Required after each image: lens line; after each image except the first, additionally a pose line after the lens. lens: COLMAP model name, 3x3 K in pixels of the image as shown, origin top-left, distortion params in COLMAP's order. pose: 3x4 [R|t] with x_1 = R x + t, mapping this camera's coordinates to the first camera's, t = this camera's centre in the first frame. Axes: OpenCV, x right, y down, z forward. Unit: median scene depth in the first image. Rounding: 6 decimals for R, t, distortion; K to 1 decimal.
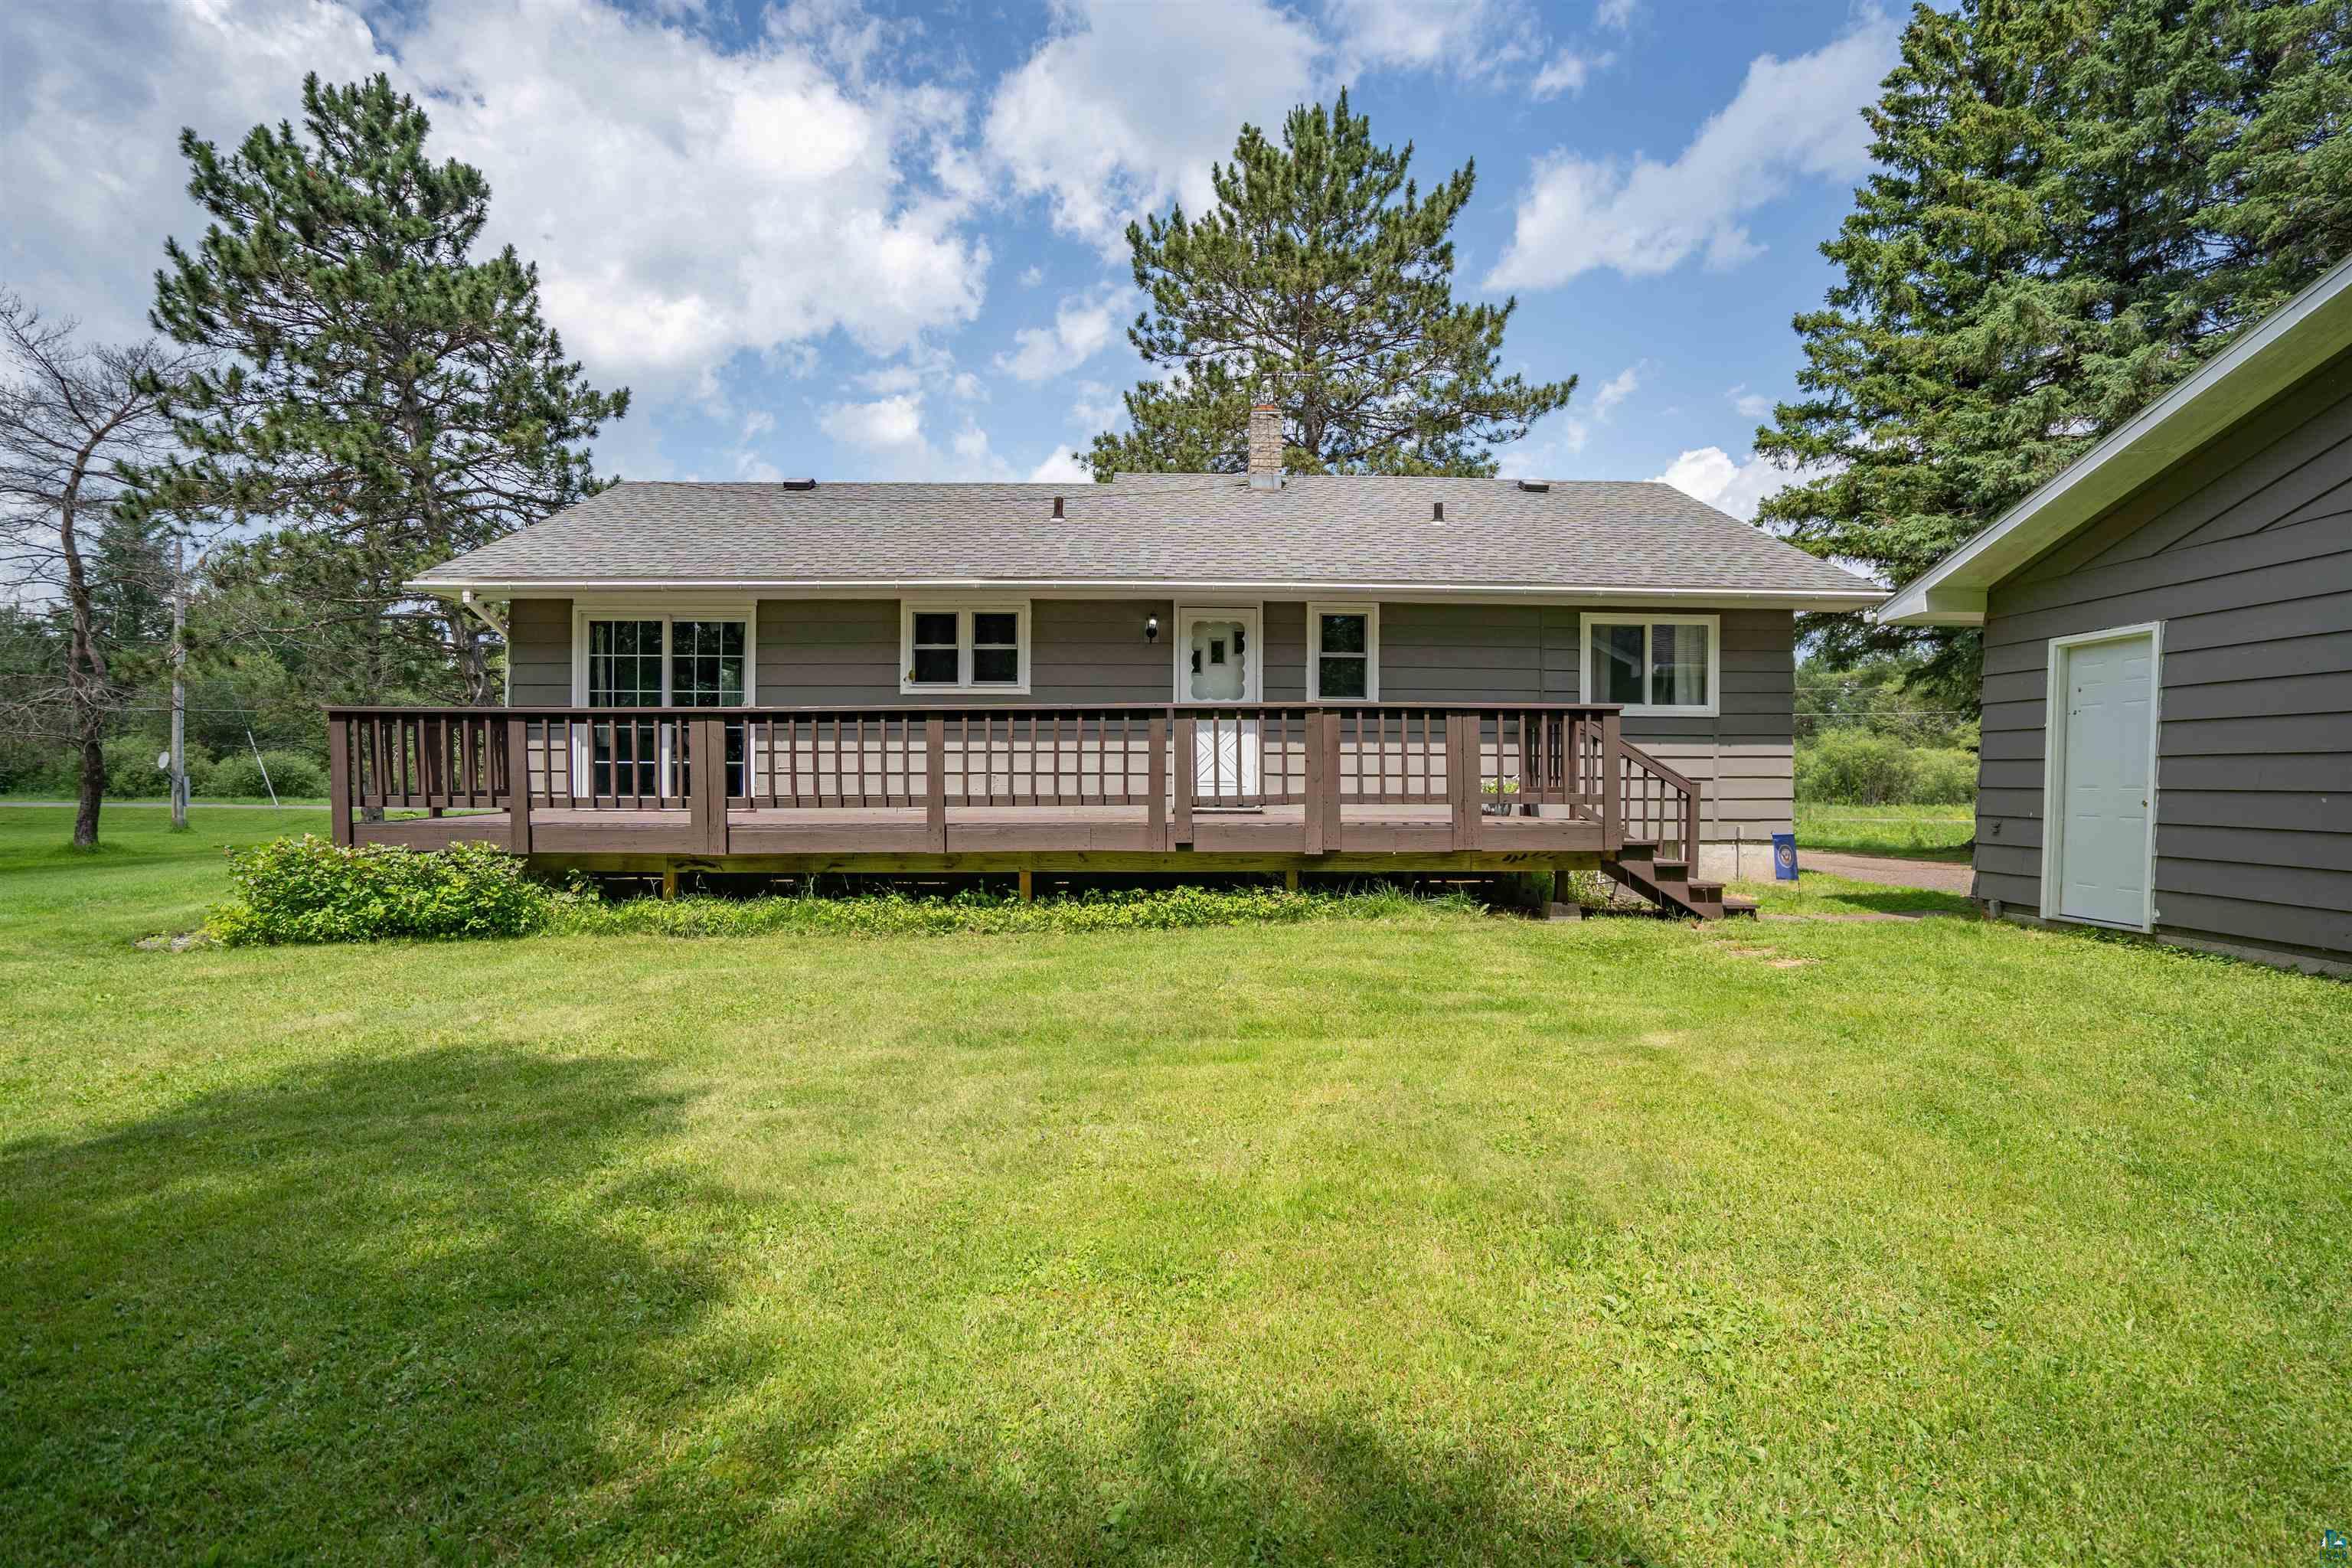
lens RADIAL K [[1084.2, 0, 1177.4], [0, 1084.2, 784.4], [0, 0, 1]] dist [-0.031027, 0.003814]
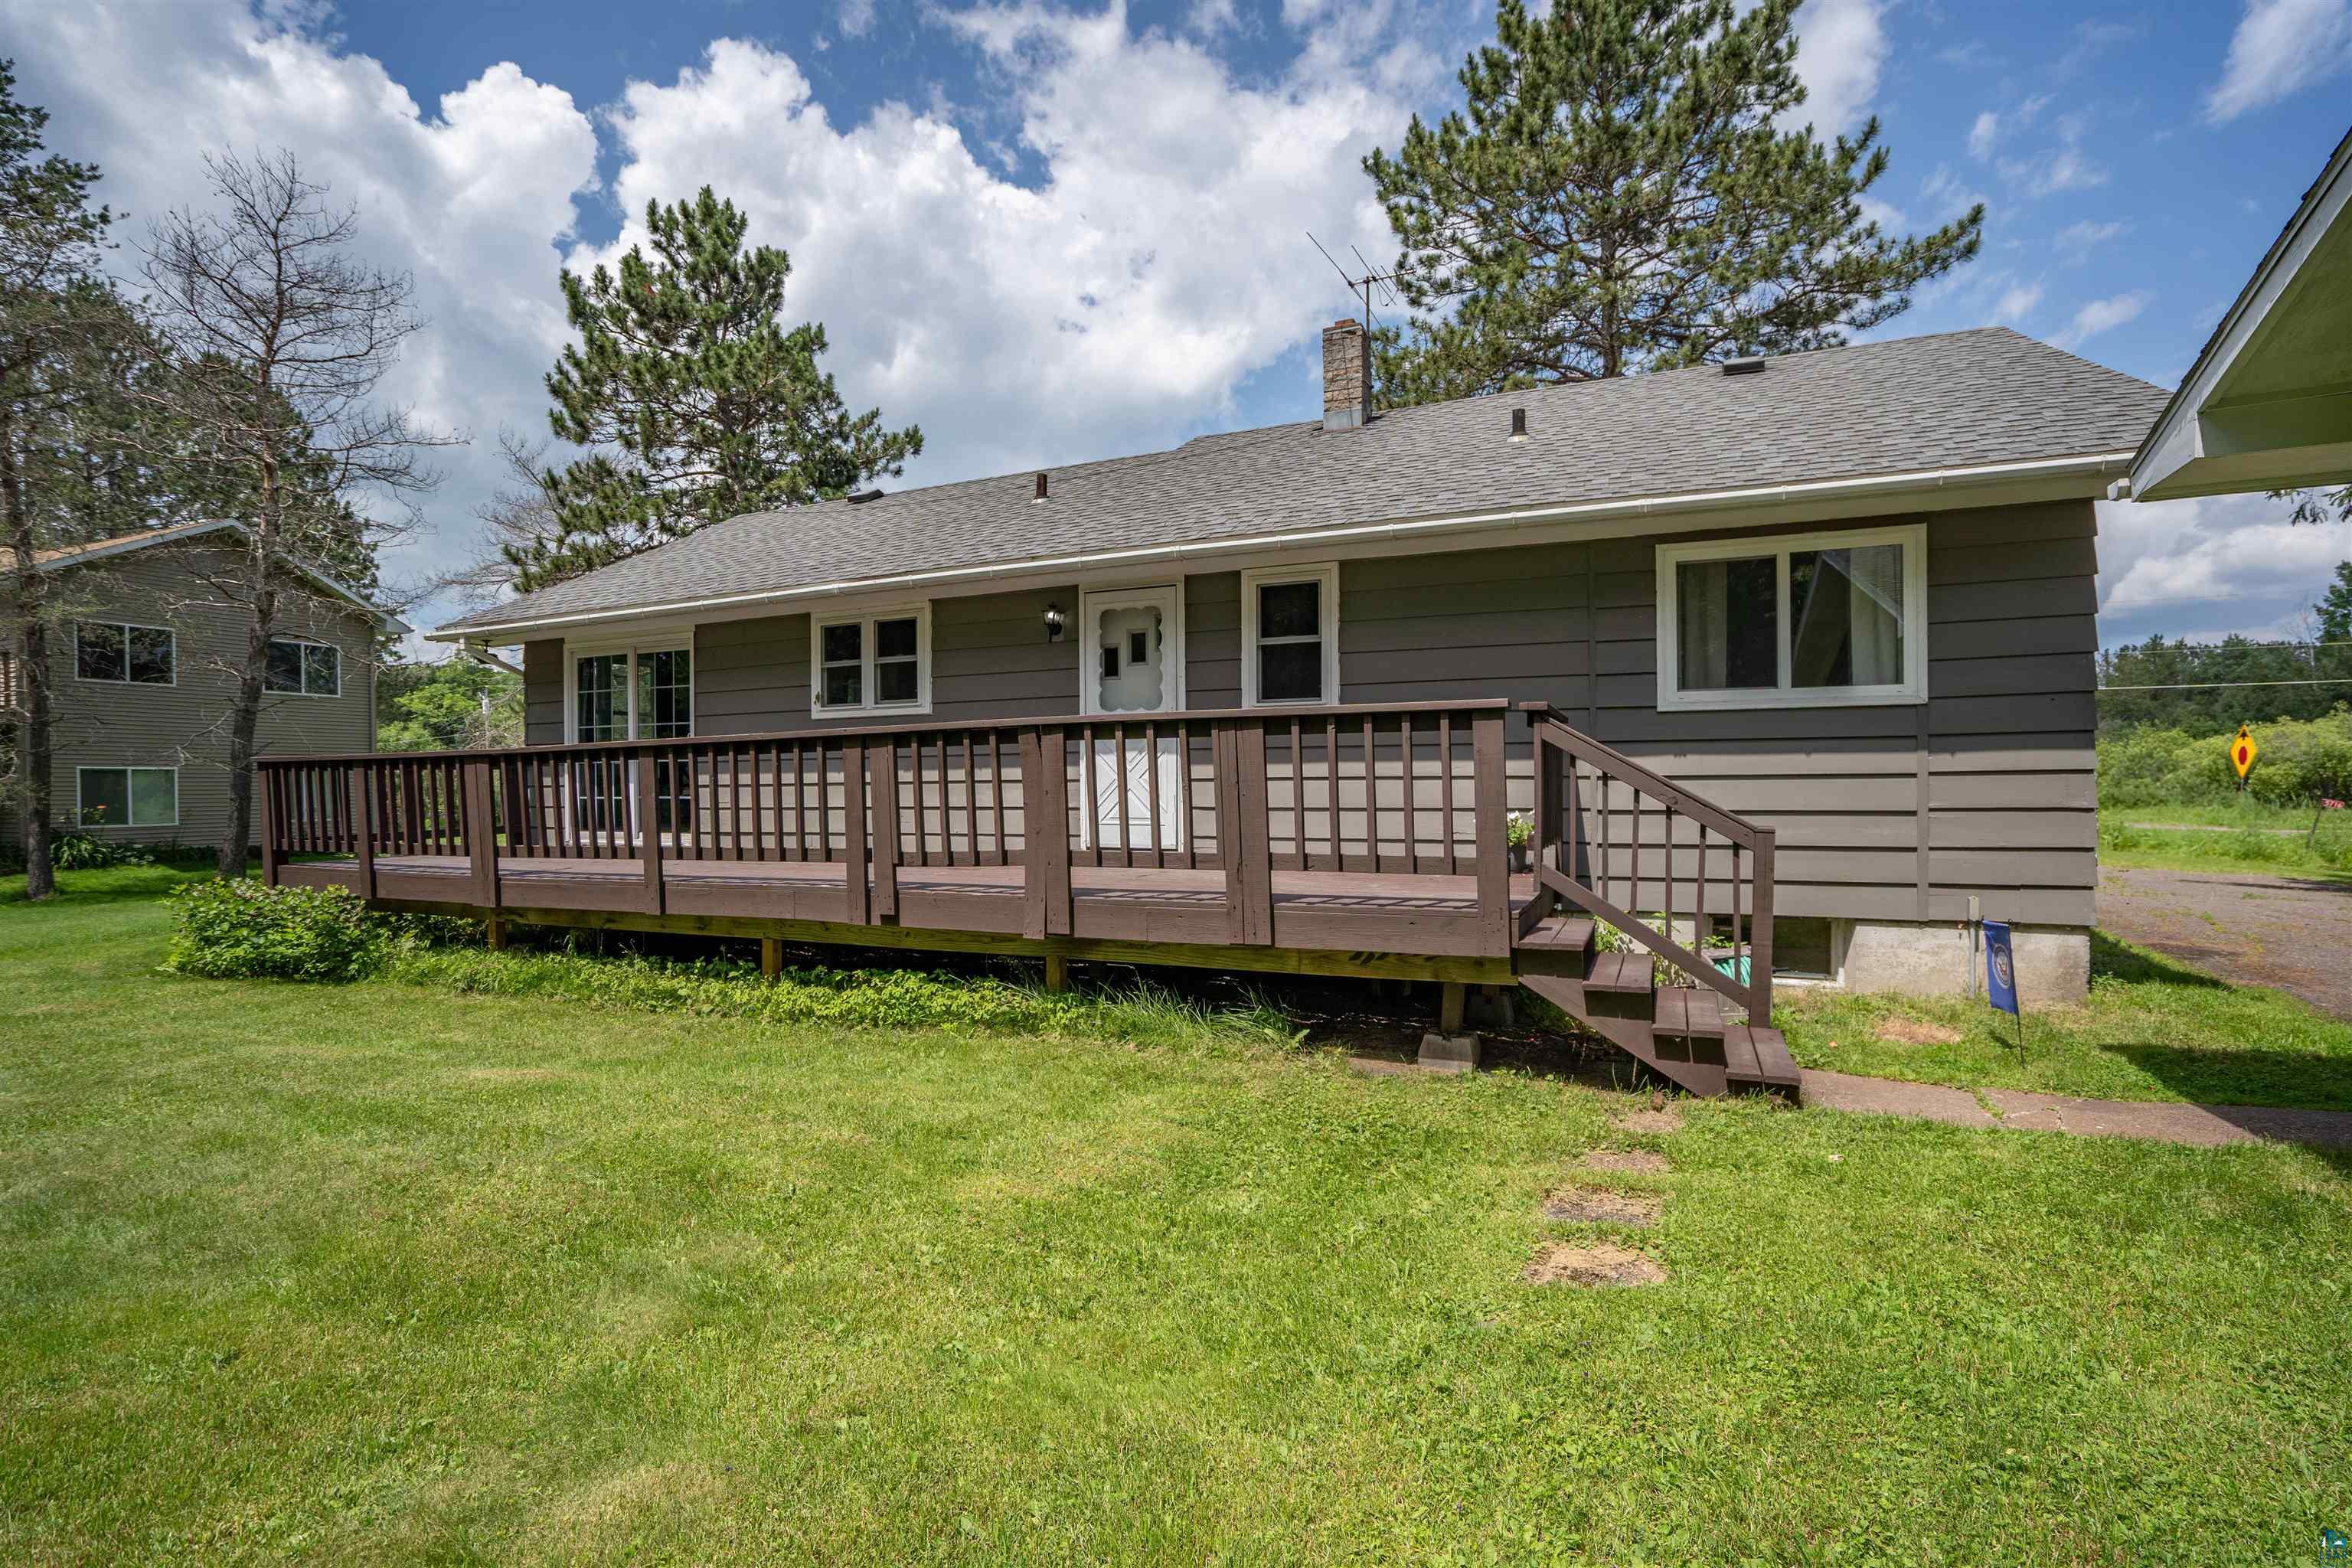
lens RADIAL K [[1084.2, 0, 1177.0], [0, 1084.2, 778.8], [0, 0, 1]] dist [-0.031027, 0.003814]
pose [[0.902453, -0.014110, -0.430558, 0.394082], [0.012348, 0.999900, -0.006888, -0.024554], [0.430612, 0.000899, 0.902537, 0.327141]]
